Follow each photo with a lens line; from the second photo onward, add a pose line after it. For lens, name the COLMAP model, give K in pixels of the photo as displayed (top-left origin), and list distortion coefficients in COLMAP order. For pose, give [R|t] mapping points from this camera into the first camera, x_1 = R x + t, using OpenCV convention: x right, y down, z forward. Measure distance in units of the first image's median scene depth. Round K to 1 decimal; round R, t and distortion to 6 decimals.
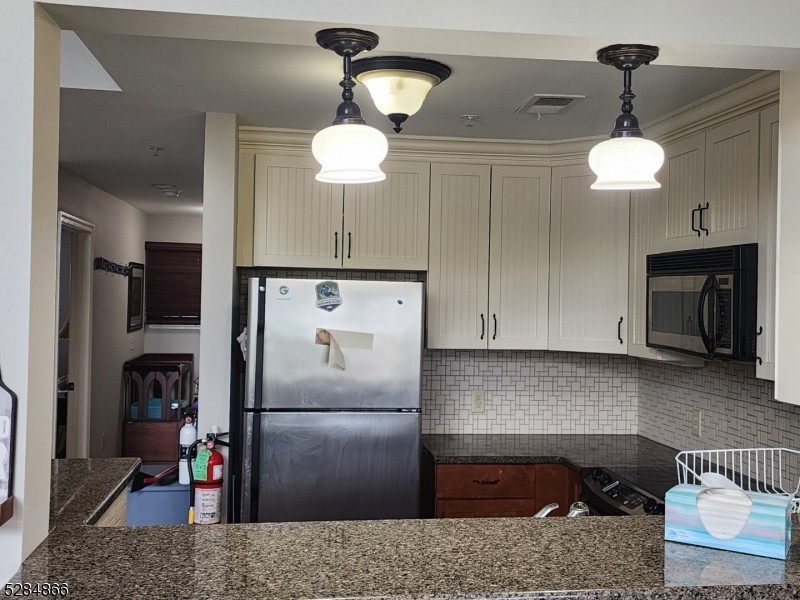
lens RADIAL K [[851.9, 0, 409.6], [0, 851.9, 279.2], [0, 0, 1]] dist [0.037483, 0.000000]
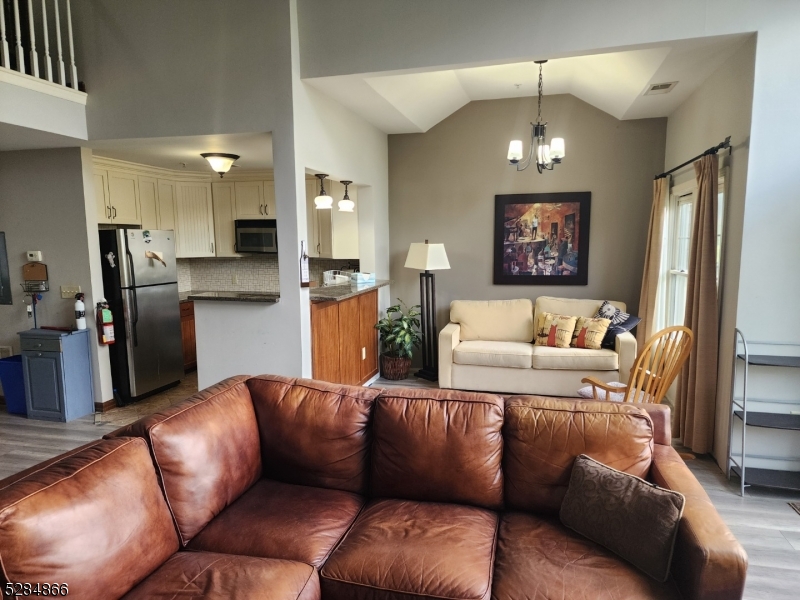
lens RADIAL K [[536.6, 0, 404.8], [0, 536.6, 305.1], [0, 0, 1]] dist [0.037239, -0.009850]
pose [[0.386586, -0.136523, 0.912092, -1.205536], [-0.003598, 0.988752, 0.149522, -0.019543], [-0.922246, -0.061085, 0.381747, -0.232636]]
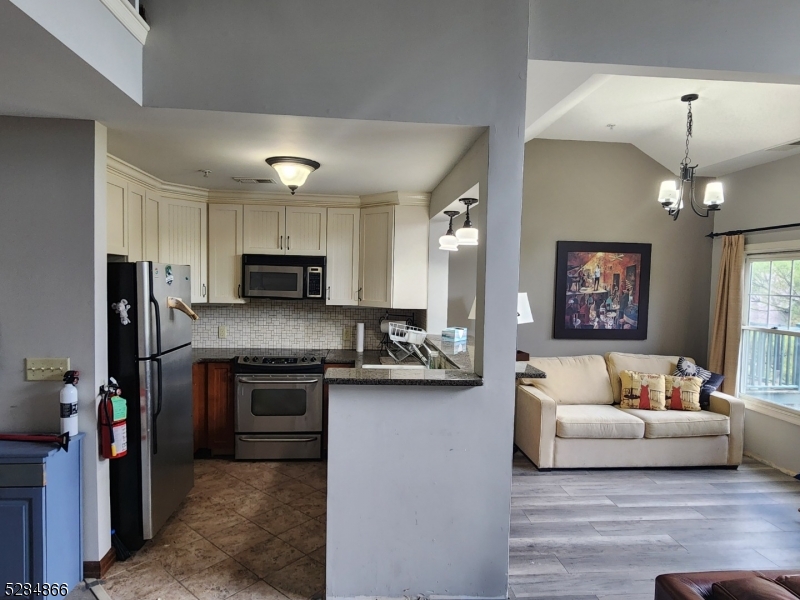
lens RADIAL K [[483.2, 0, 399.8], [0, 483.2, 305.1], [0, 0, 1]] dist [-0.002613, 0.002668]
pose [[0.058958, -0.068722, 0.995892, -0.921194], [-0.043593, 0.996499, 0.071344, -0.005702], [-0.997308, -0.047620, 0.055756, 0.546837]]
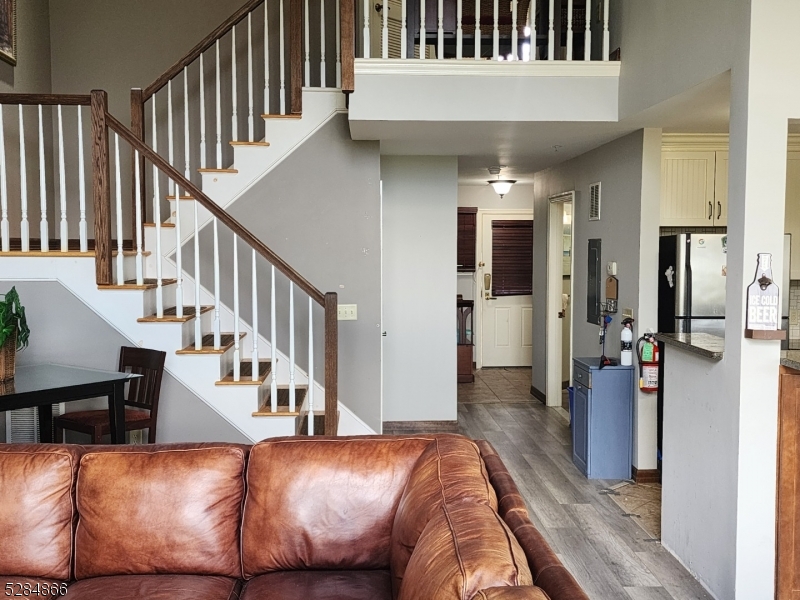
lens RADIAL K [[851.9, 0, 396.6], [0, 851.9, 297.8], [0, 0, 1]] dist [0.037483, 0.000000]
pose [[0.995115, -0.012994, -0.097869, -0.551384], [0.020687, 0.996738, 0.078007, -0.018485], [0.096536, -0.079651, 0.992137, -0.625345]]
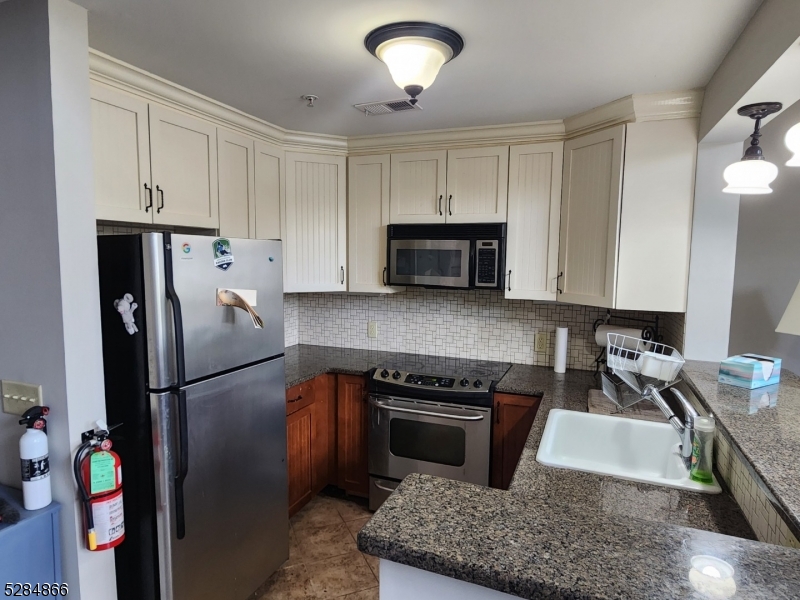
lens RADIAL K [[483.2, 0, 398.3], [0, 483.2, 304.6], [0, 0, 1]] dist [-0.002613, 0.002668]
pose [[0.505702, -0.099107, 0.856996, -0.467366], [-0.021463, 0.991627, 0.127341, 0.002634], [-0.862441, -0.082791, 0.499341, 0.555569]]
